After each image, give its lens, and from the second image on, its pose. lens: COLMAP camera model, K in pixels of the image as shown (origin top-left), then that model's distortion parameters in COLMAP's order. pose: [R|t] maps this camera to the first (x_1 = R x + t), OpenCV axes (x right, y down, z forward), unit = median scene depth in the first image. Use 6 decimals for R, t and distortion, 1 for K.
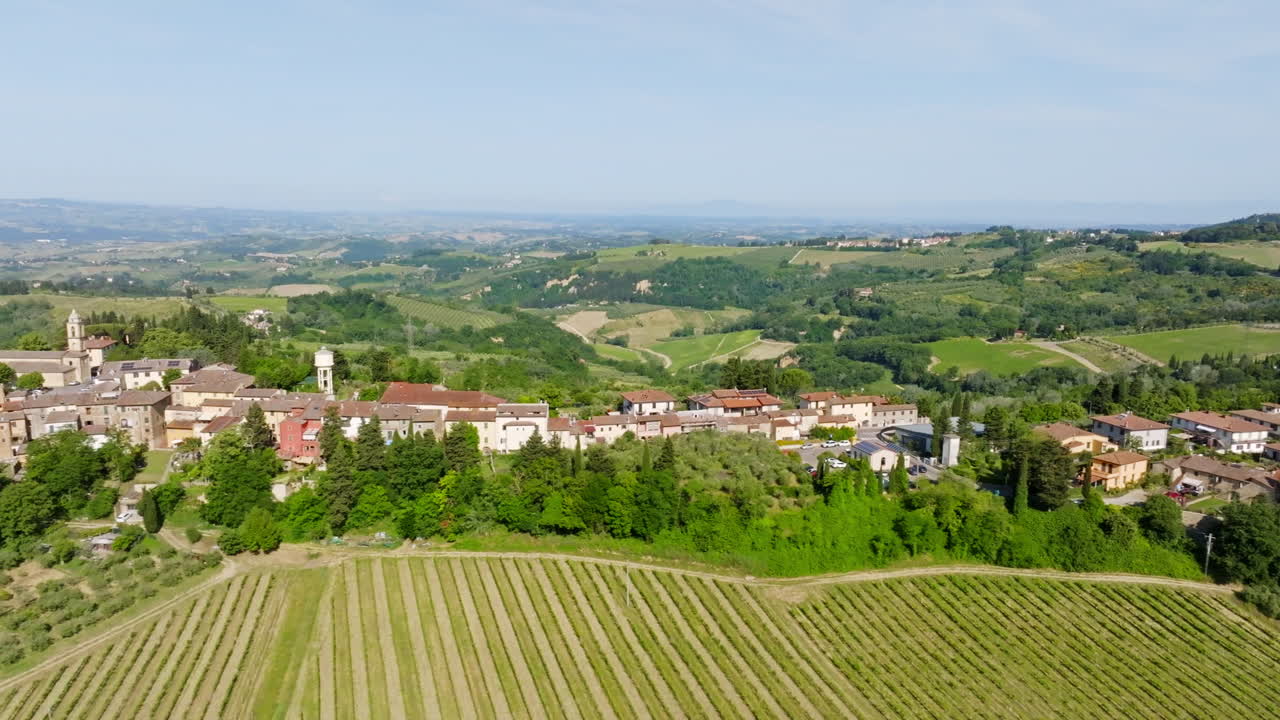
lens RADIAL K [[922.7, 0, 640.0], [0, 922.7, 360.0], [0, 0, 1]] dist [0.007529, 0.011487]
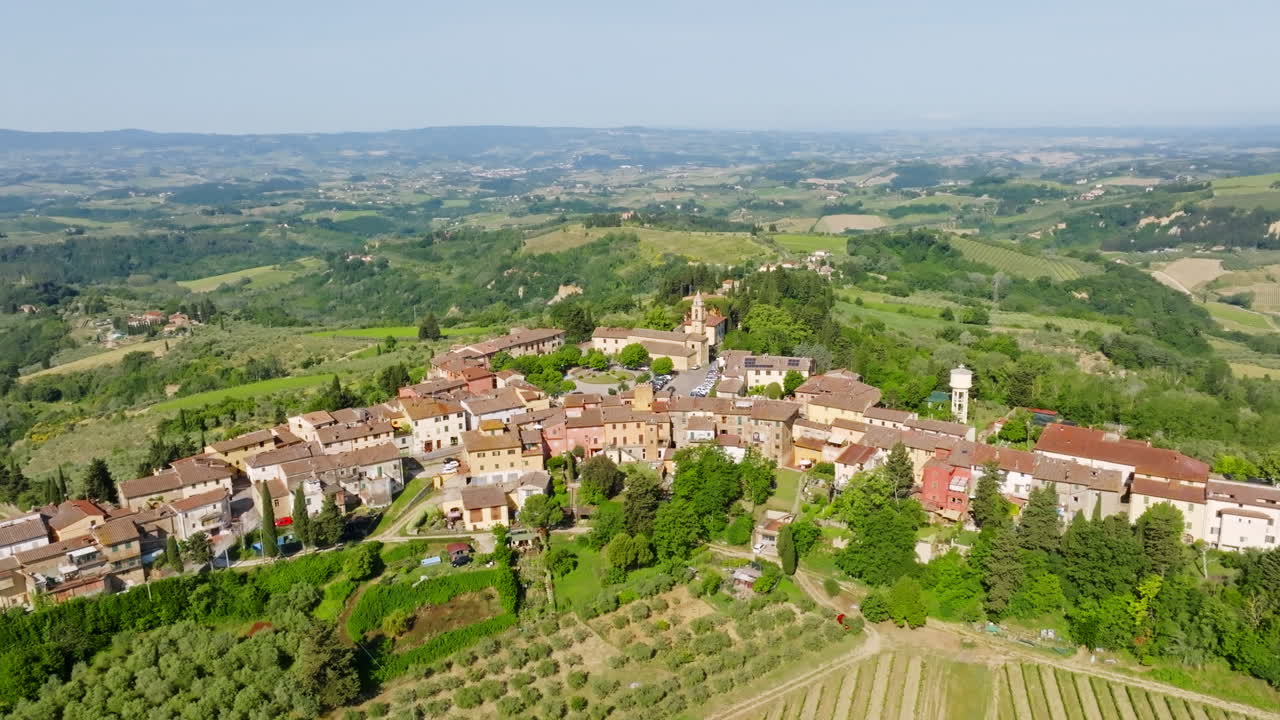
lens RADIAL K [[984.6, 0, 640.0], [0, 984.6, 360.0], [0, 0, 1]] dist [0.005594, 0.001266]
pose [[0.851840, 0.095335, -0.515053, -0.131776], [-0.058856, 0.994491, 0.086737, -0.083436], [0.520485, -0.043573, 0.852759, 0.069323]]
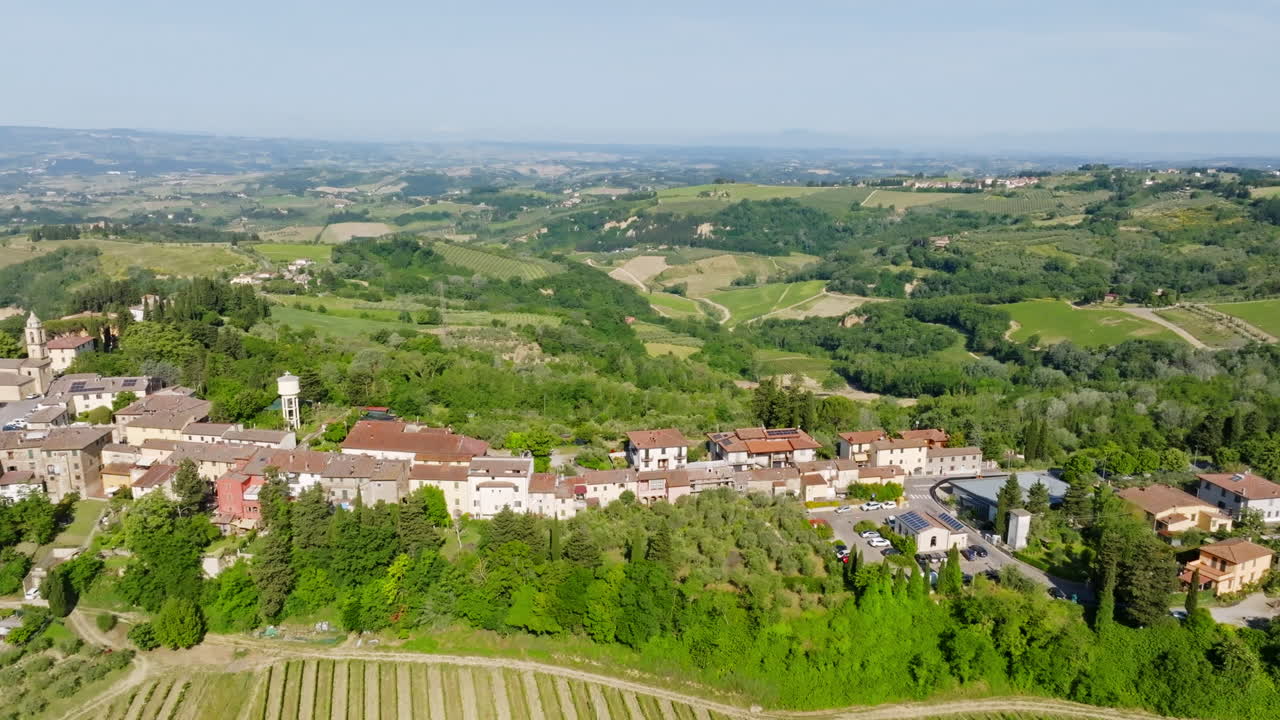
lens RADIAL K [[942.7, 0, 640.0], [0, 942.7, 360.0], [0, 0, 1]] dist [0.003418, 0.018237]
pose [[0.997450, 0.017277, -0.069241, 0.052694], [-0.012527, 0.997576, 0.068451, -0.094112], [0.070256, -0.067409, 0.995249, 0.142337]]
